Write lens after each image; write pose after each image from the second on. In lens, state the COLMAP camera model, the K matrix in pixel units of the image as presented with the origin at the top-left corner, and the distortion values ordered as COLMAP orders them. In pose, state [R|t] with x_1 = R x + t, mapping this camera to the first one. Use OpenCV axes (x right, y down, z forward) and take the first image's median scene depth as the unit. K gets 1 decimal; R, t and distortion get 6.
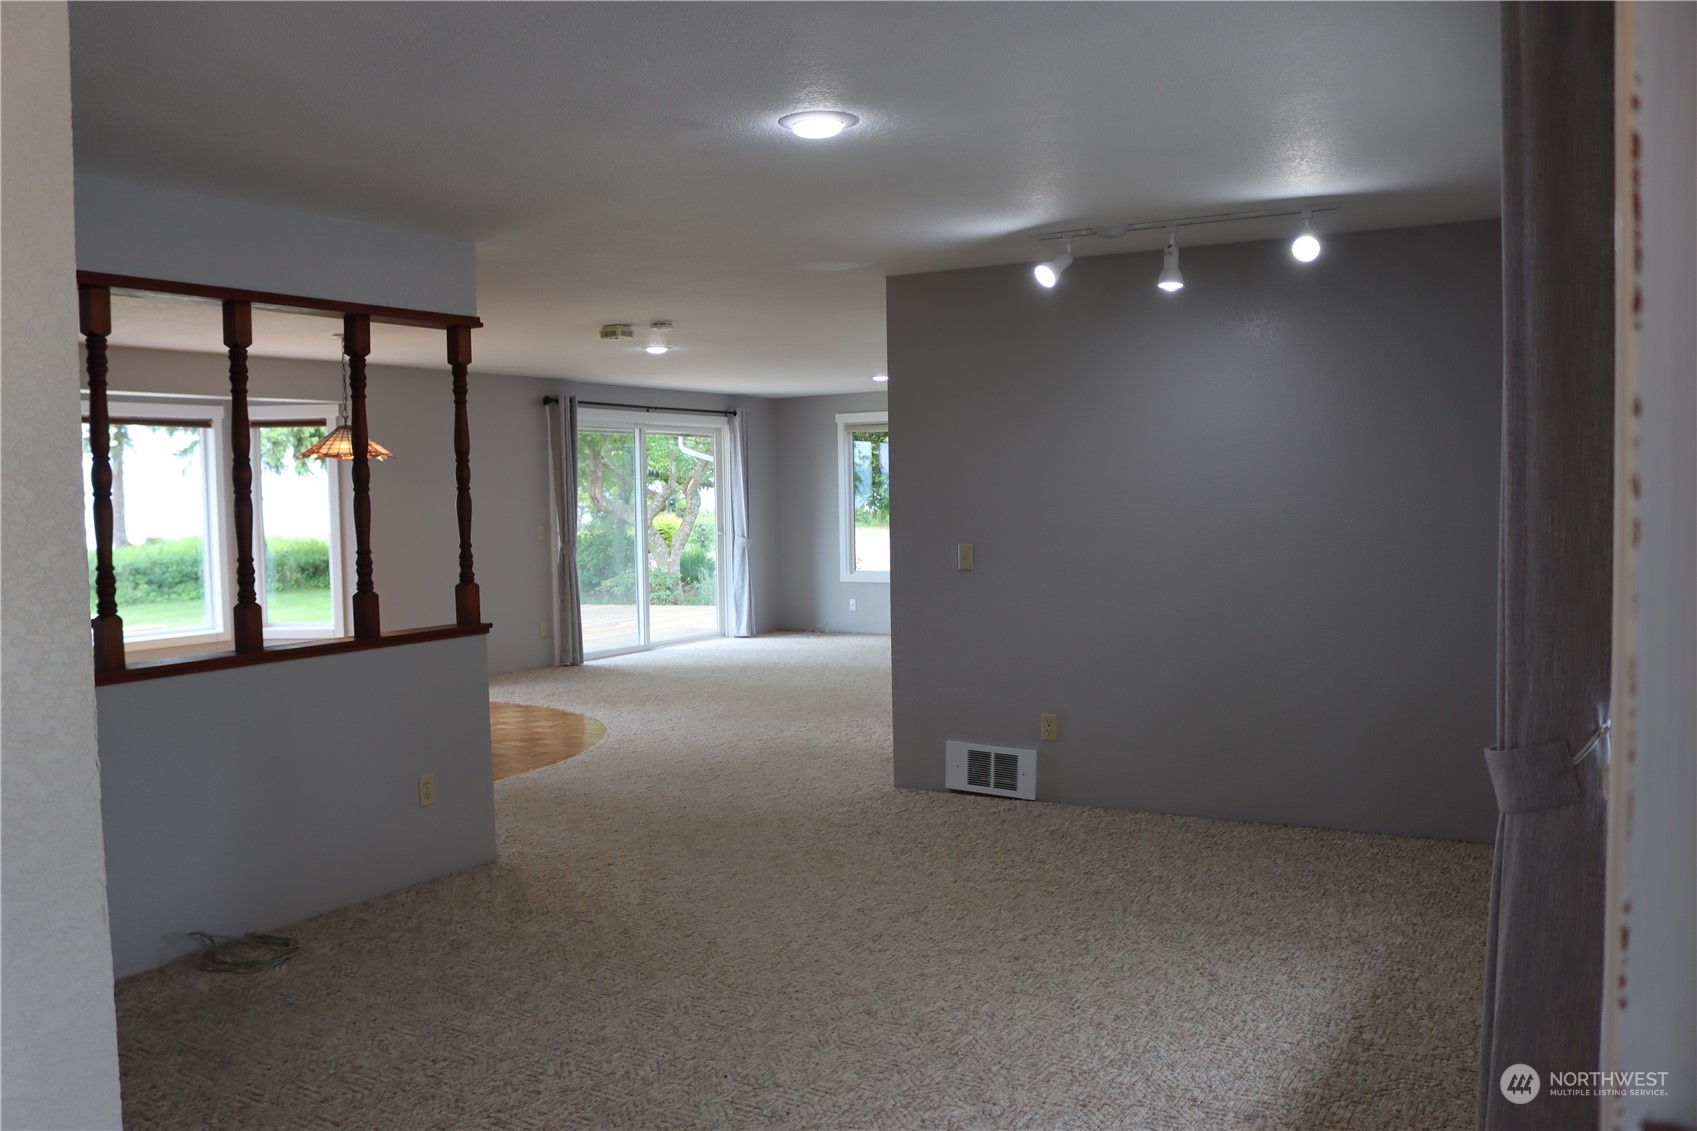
lens RADIAL K [[1394.8, 0, 830.2], [0, 1394.8, 570.3], [0, 0, 1]] dist [-0.152567, 0.123193]
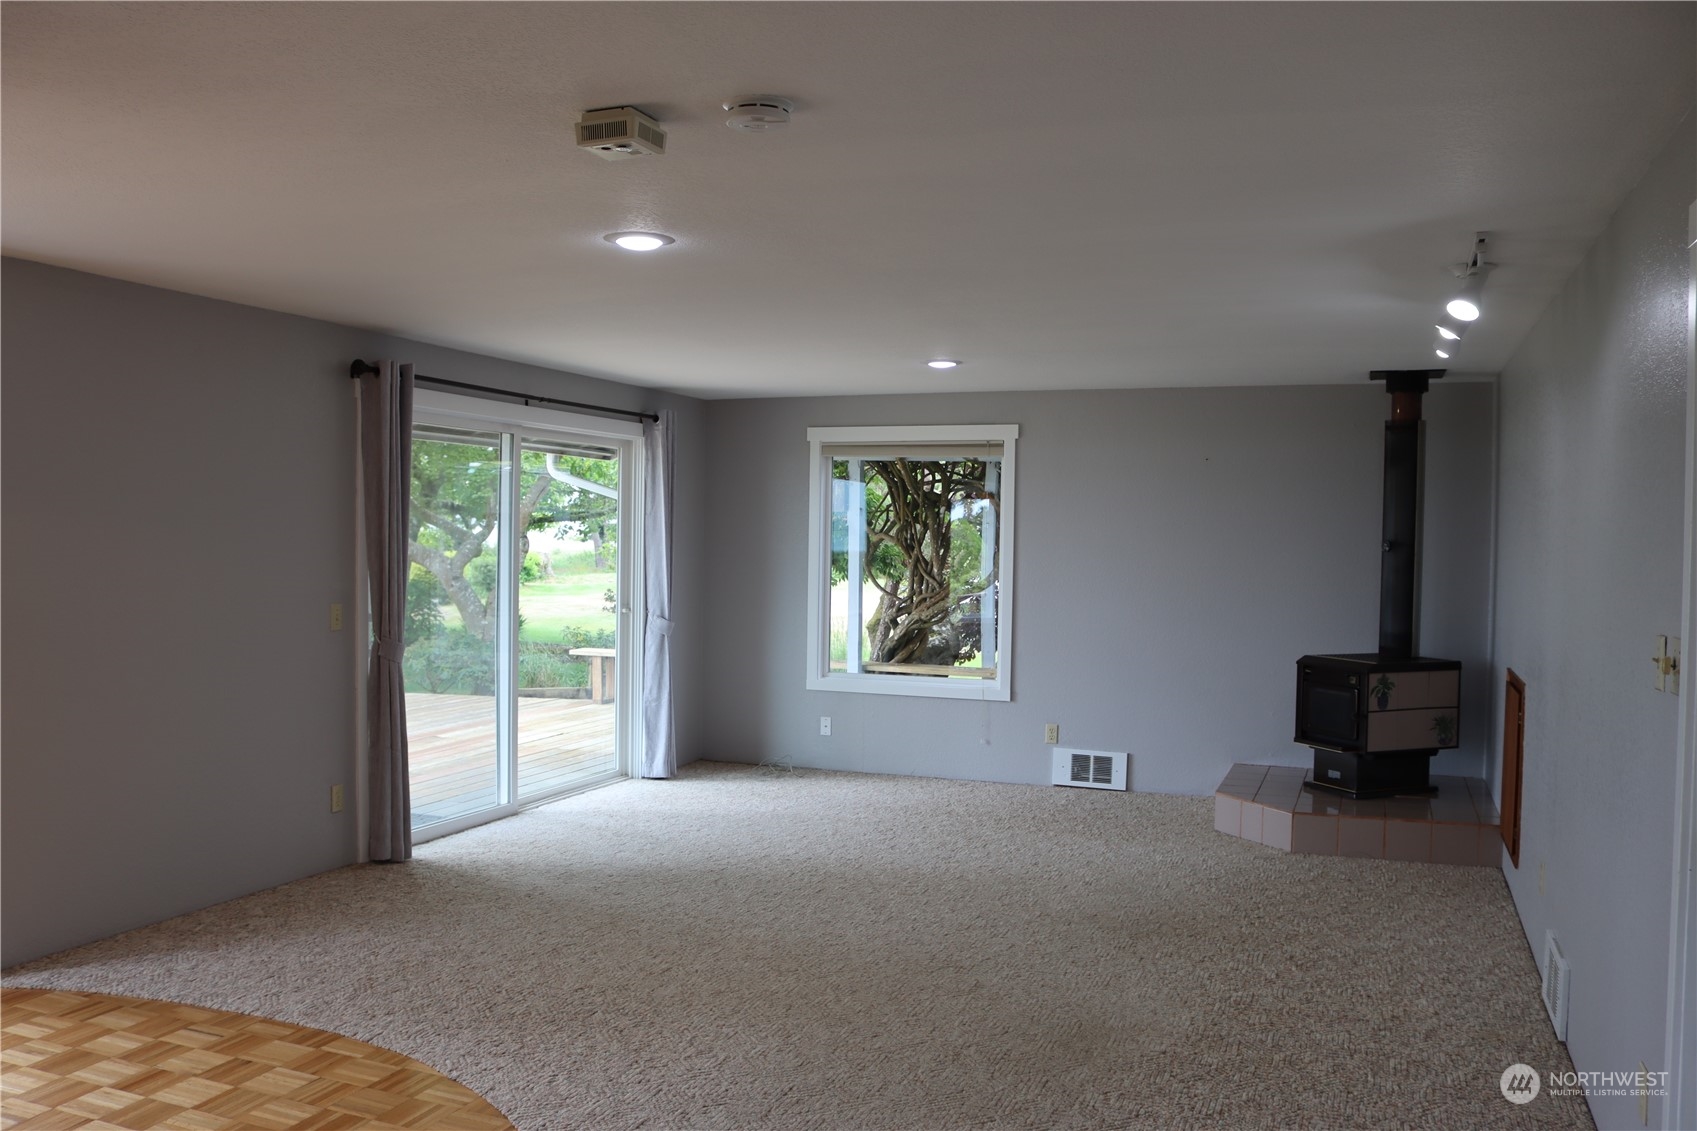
lens RADIAL K [[1394.8, 0, 830.2], [0, 1394.8, 570.3], [0, 0, 1]] dist [-0.152567, 0.123193]
pose [[0.985594, 0.029014, 0.166620, -0.093128], [-0.024293, 0.999246, -0.030300, -0.028202], [-0.167373, 0.025816, 0.985556, 0.378806]]
